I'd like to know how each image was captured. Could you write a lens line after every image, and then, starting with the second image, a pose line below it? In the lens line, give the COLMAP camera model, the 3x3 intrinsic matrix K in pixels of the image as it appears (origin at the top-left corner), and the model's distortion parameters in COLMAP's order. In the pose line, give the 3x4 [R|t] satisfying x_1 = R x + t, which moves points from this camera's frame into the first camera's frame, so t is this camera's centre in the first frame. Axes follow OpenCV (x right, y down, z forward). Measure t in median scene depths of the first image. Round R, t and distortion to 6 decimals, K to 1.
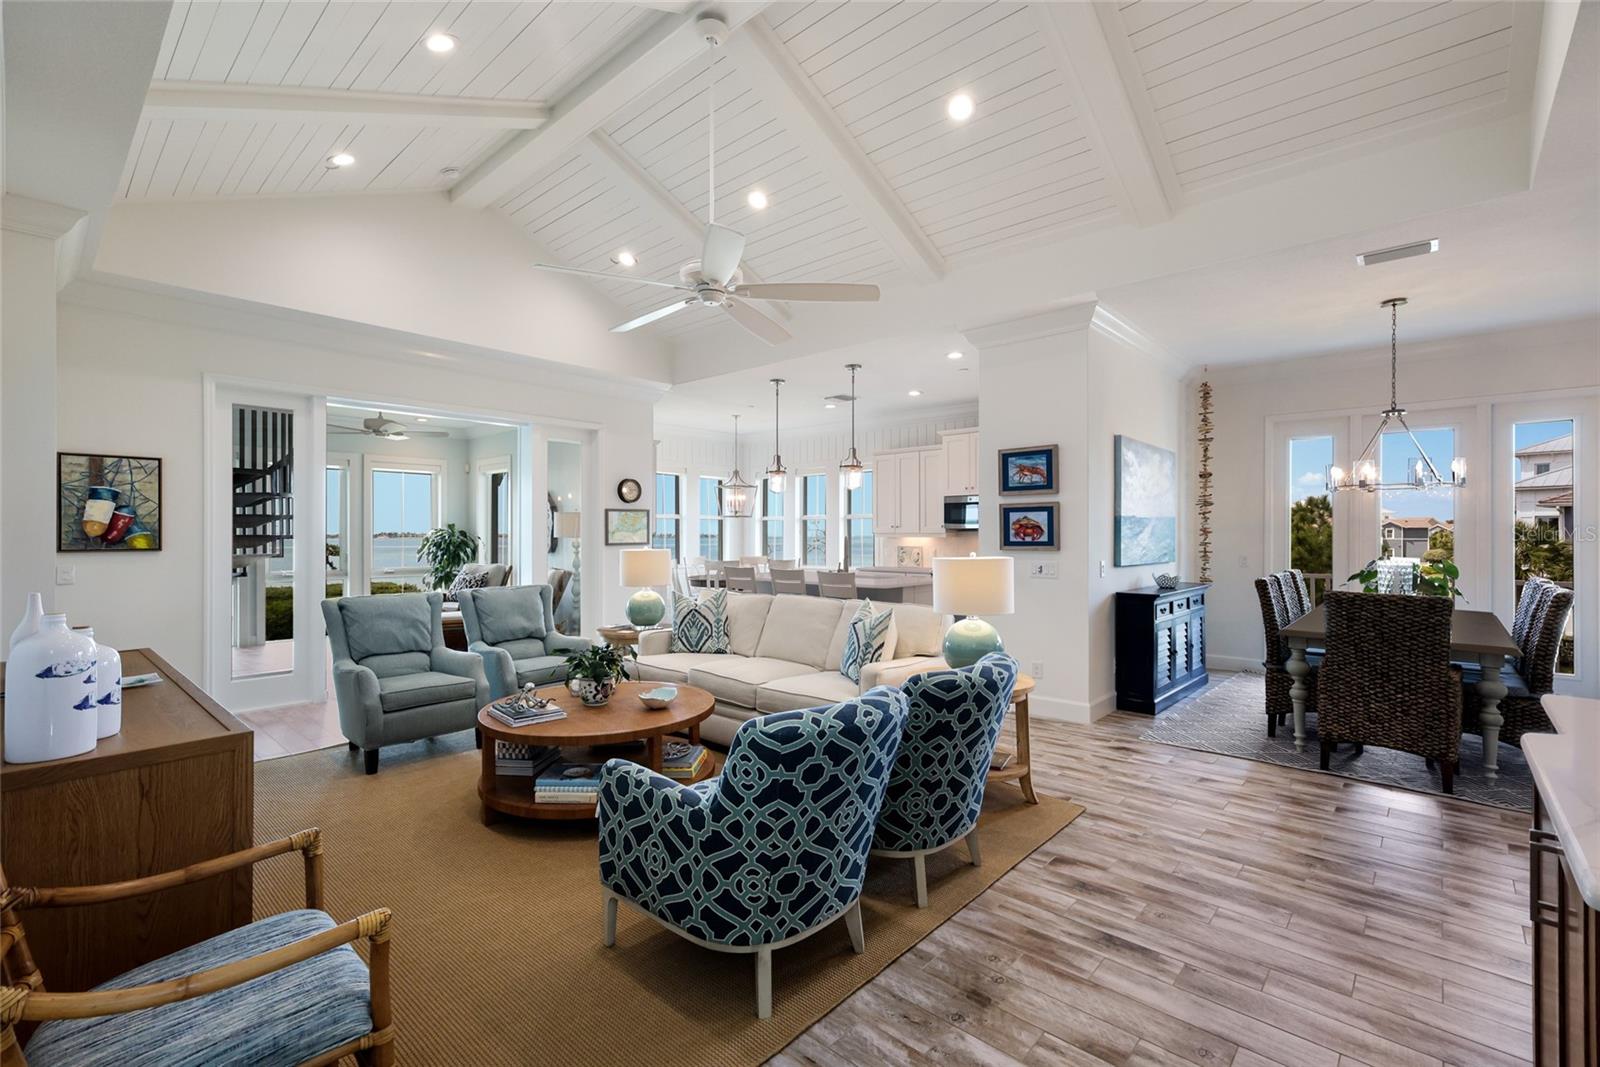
lens RADIAL K [[700.8, 0, 799.0], [0, 700.8, 531.4], [0, 0, 1]] dist [0.003538, 0.002184]
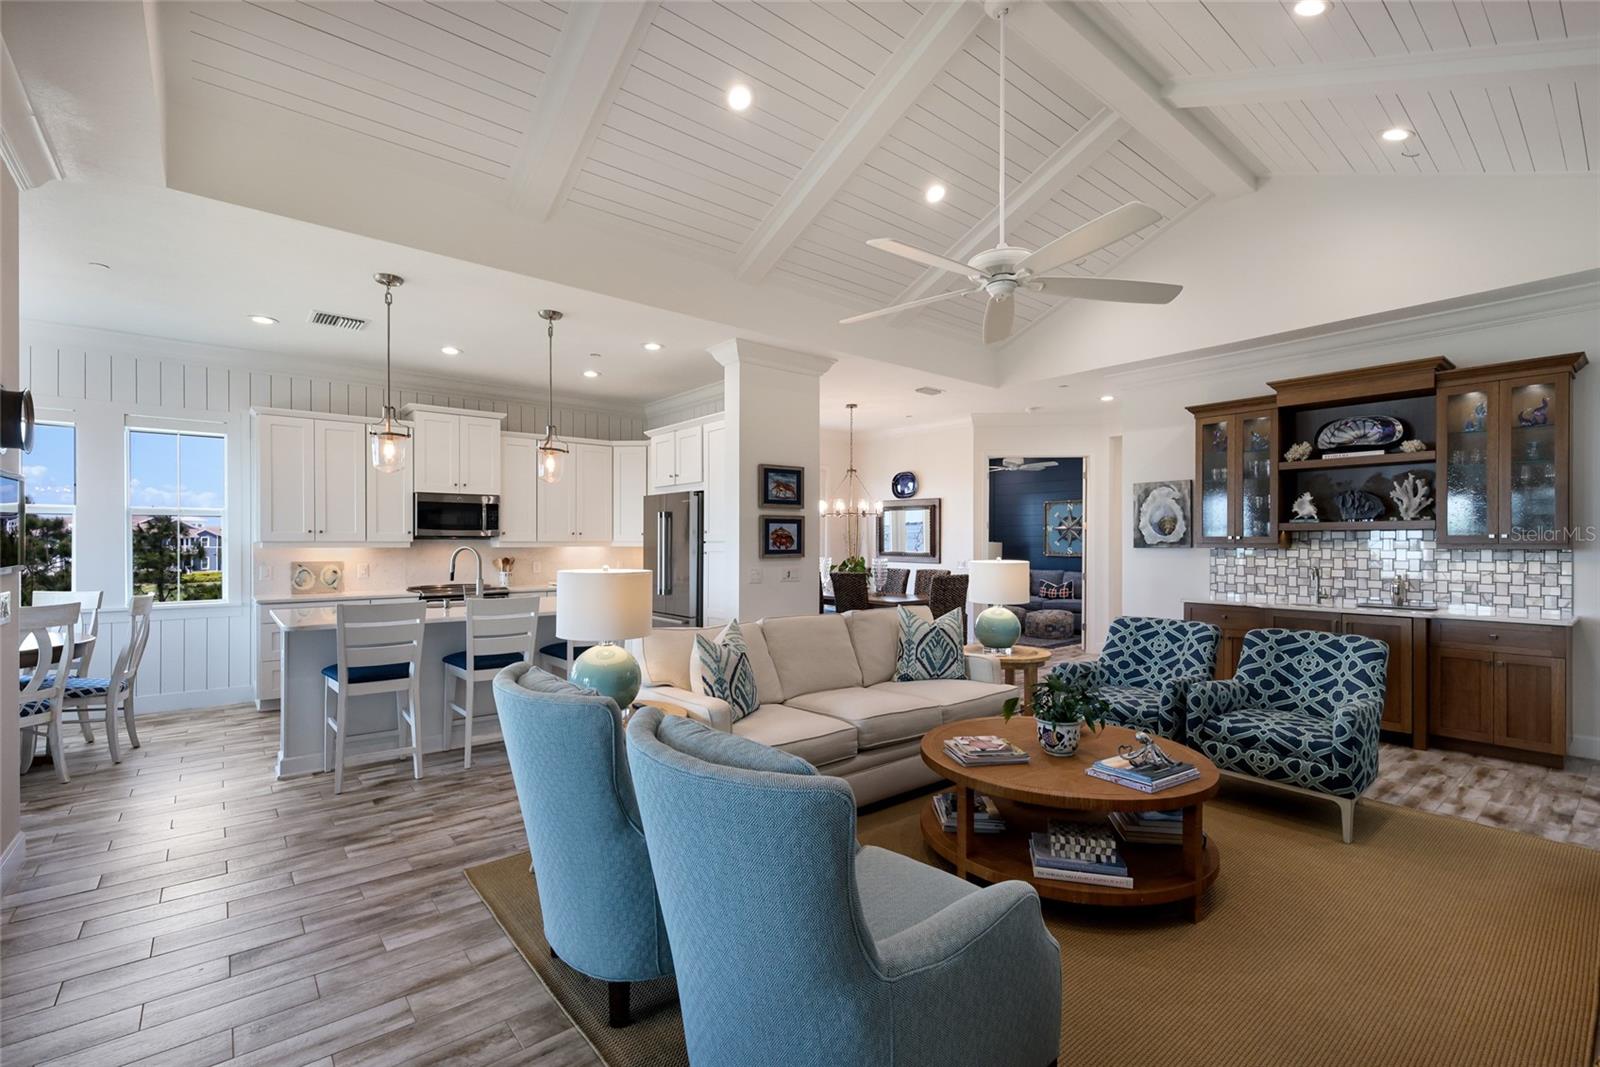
lens RADIAL K [[700.8, 0, 793.8], [0, 700.8, 539.1], [0, 0, 1]] dist [0.003538, 0.002184]
pose [[0.142744, 0.006177, 0.989740, -0.718383], [-0.004881, 0.999973, -0.005537, 0.002952], [-0.989748, -0.004041, 0.142770, 0.756514]]
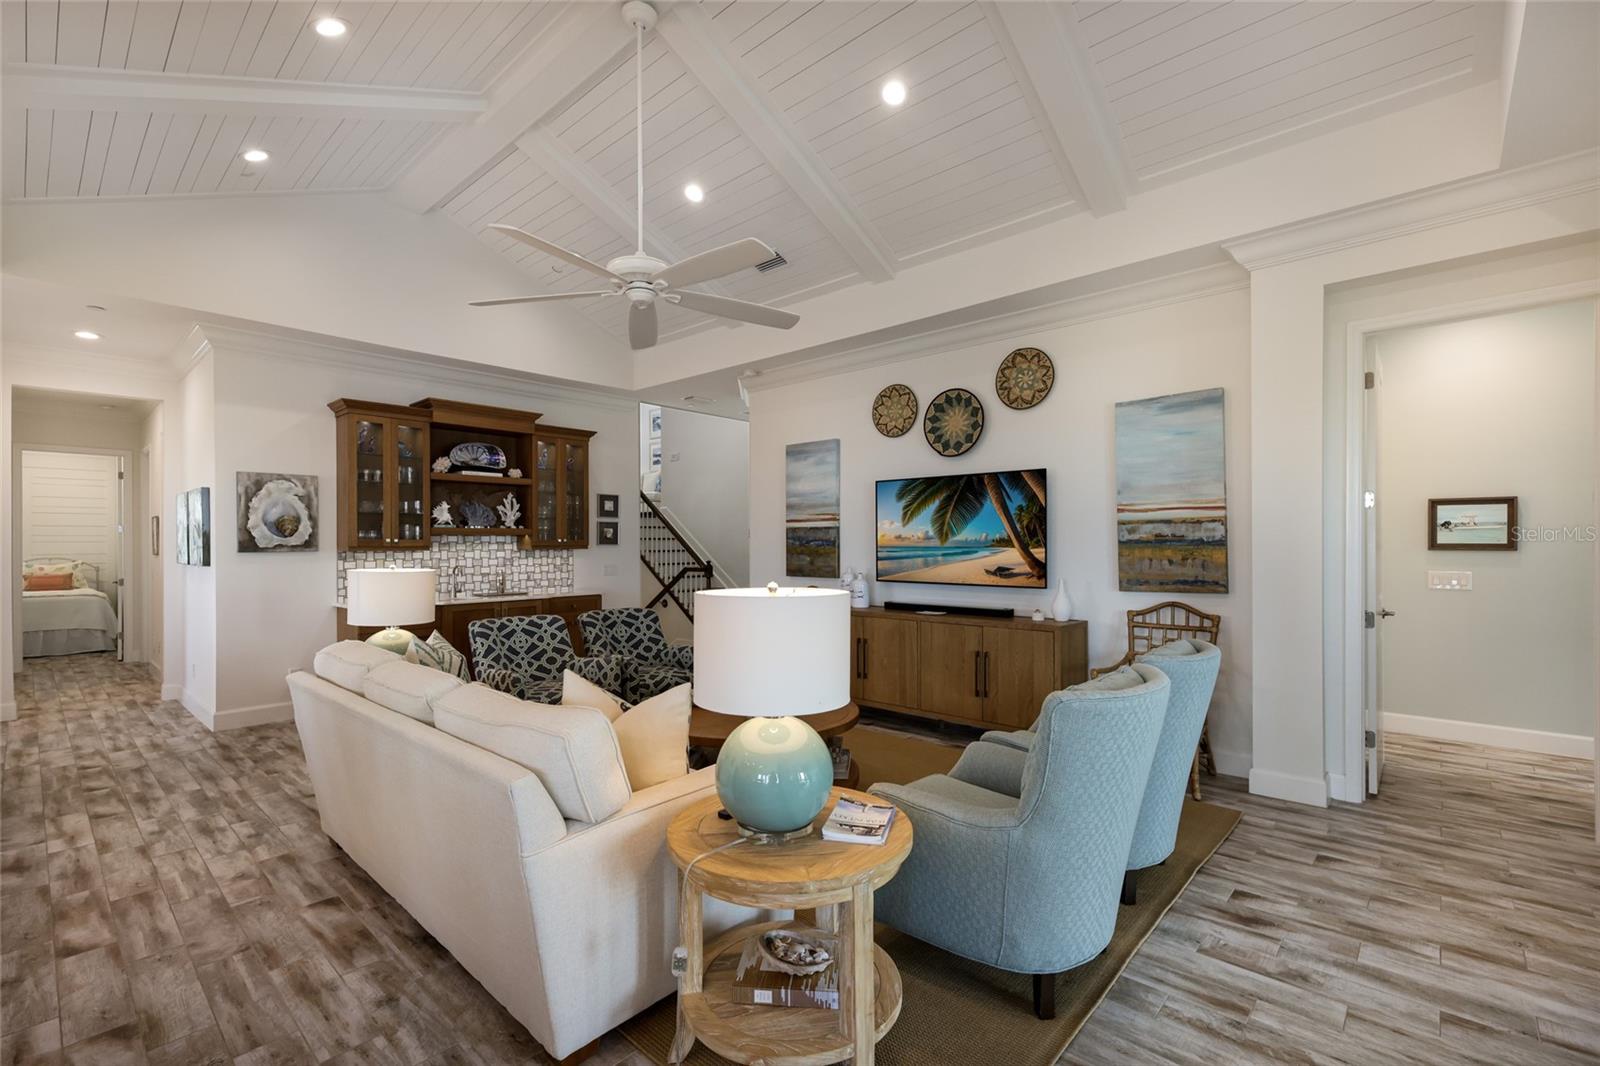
lens RADIAL K [[700.8, 0, 798.4], [0, 700.8, 545.9], [0, 0, 1]] dist [0.003538, 0.002184]
pose [[-0.999989, 0.004503, 0.001091, -0.224402], [0.004501, 0.999989, -0.001609, 0.004485], [-0.001099, -0.001604, -0.999998, 1.288804]]
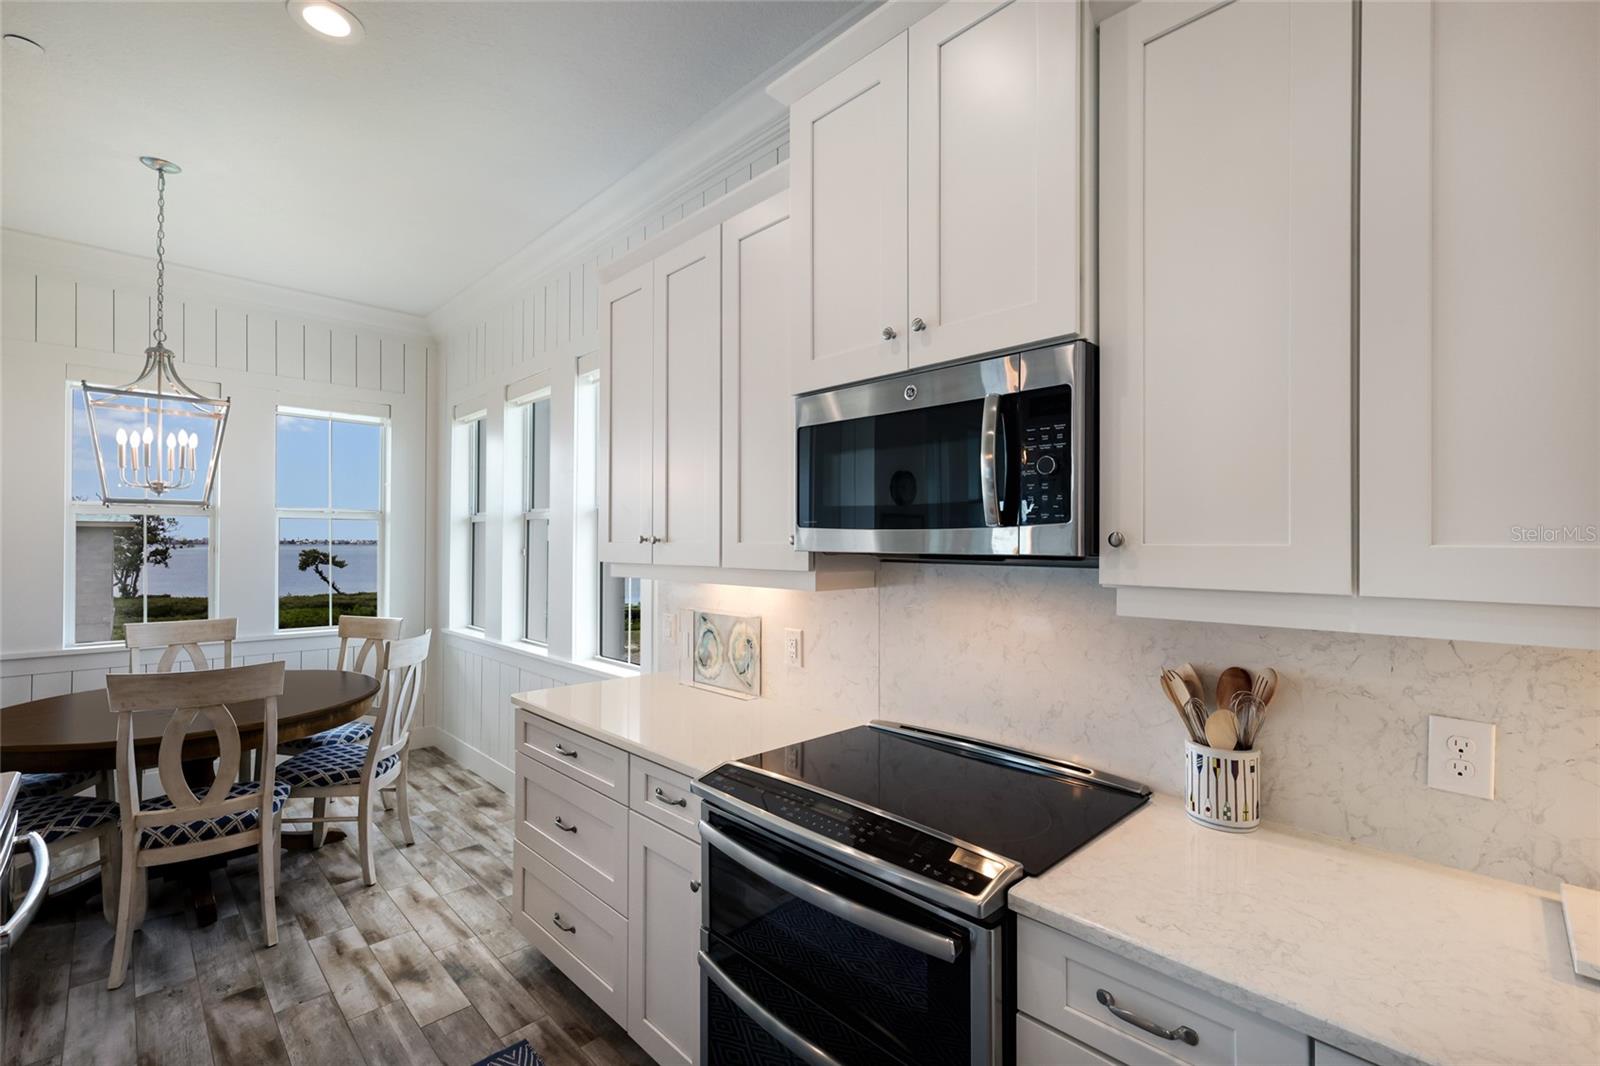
lens RADIAL K [[700.8, 0, 796.6], [0, 700.8, 538.0], [0, 0, 1]] dist [0.003538, 0.002184]
pose [[0.998353, 0.004475, -0.057201, 0.332247], [-0.004564, 0.999989, -0.001417, -0.011555], [0.057194, 0.001675, 0.998362, 1.205179]]
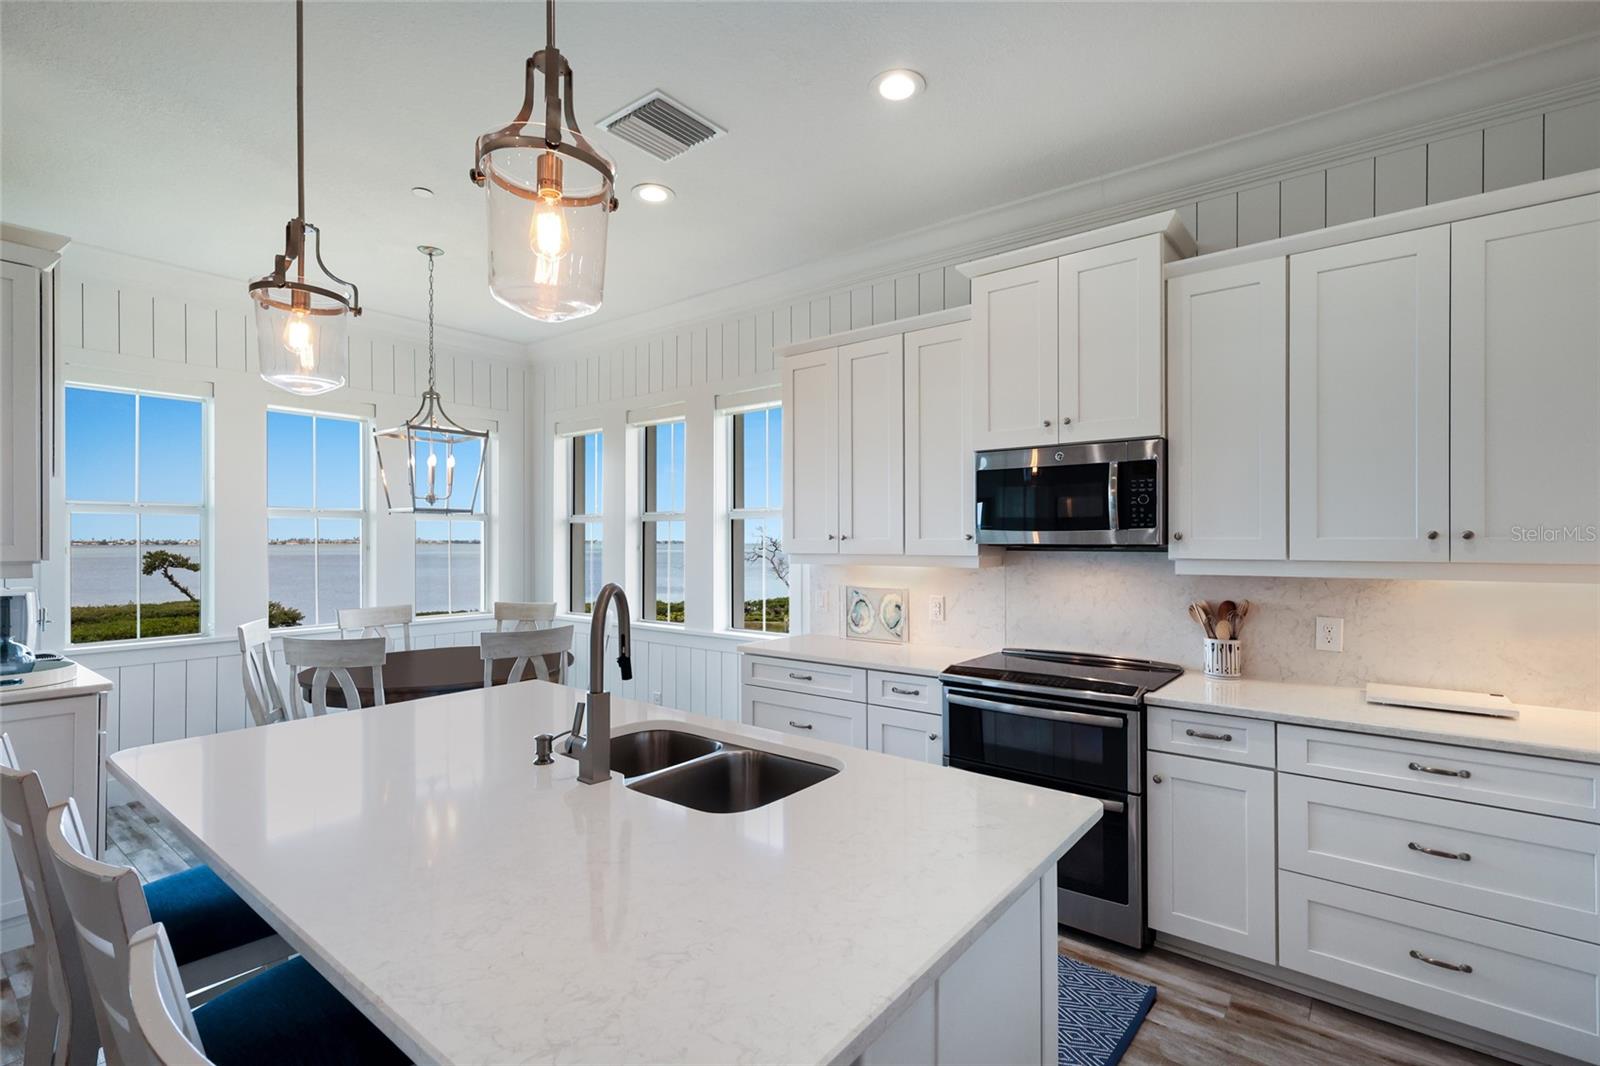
lens RADIAL K [[740.1, 0, 798.7], [0, 740.1, 540.7], [0, 0, 1]] dist [0.010661, -0.000809]
pose [[0.997699, -0.000152, 0.067794, 0.142879], [-0.000241, 0.999983, 0.005796, -0.011625], [-0.067794, -0.005799, 0.997682, 0.969777]]
